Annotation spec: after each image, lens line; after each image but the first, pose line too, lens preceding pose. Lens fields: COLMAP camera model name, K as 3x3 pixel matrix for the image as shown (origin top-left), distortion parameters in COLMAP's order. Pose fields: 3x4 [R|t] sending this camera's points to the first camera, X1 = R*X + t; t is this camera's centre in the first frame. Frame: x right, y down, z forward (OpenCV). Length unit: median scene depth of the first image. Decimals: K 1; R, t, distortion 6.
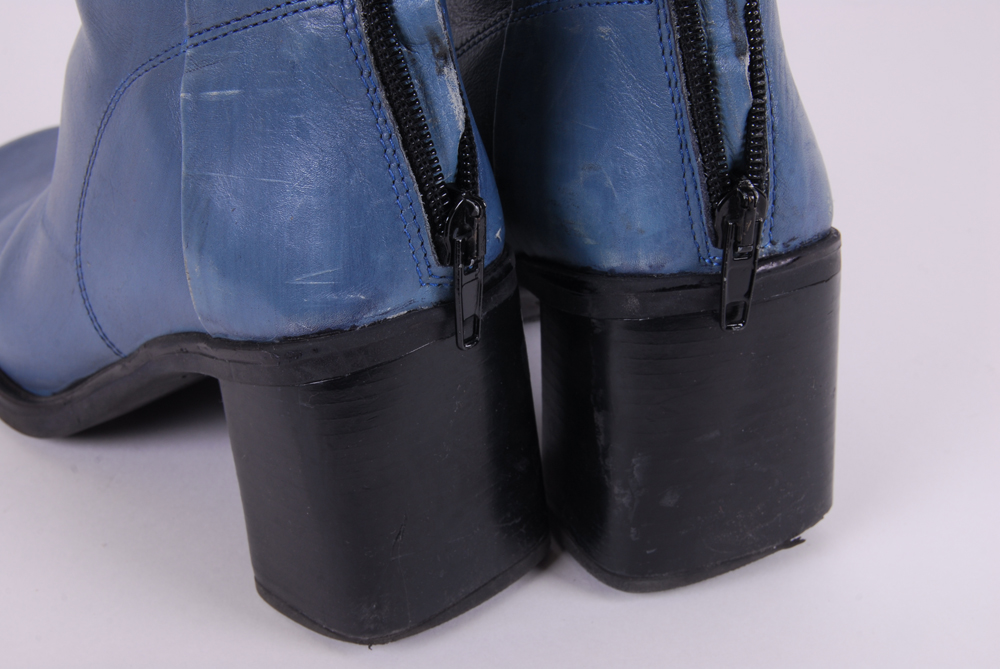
lens RADIAL K [[1878.7, 0, 505.7], [0, 1878.7, 333.6], [0, 0, 1]] dist [-0.136594, 0.000000]
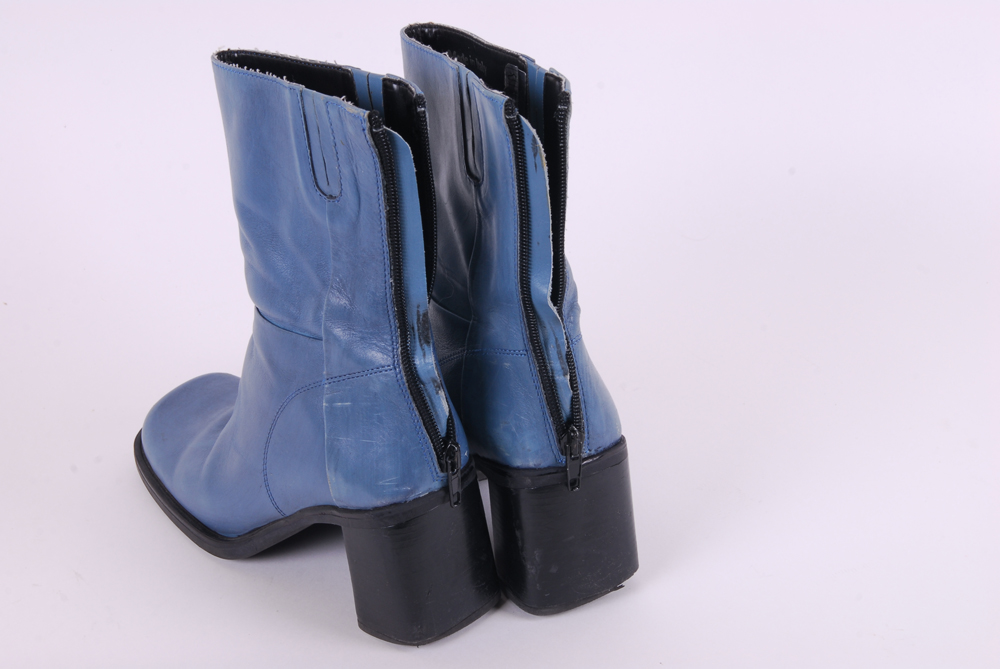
lens RADIAL K [[2042.4, 0, 491.4], [0, 2042.4, 336.6], [0, 0, 1]] dist [-0.019263, 0.000000]
pose [[0.998178, -0.059865, 0.007509, 0.016328], [0.060120, 0.997378, -0.040281, -0.093113], [-0.005078, 0.040659, 0.999160, -1.437424]]
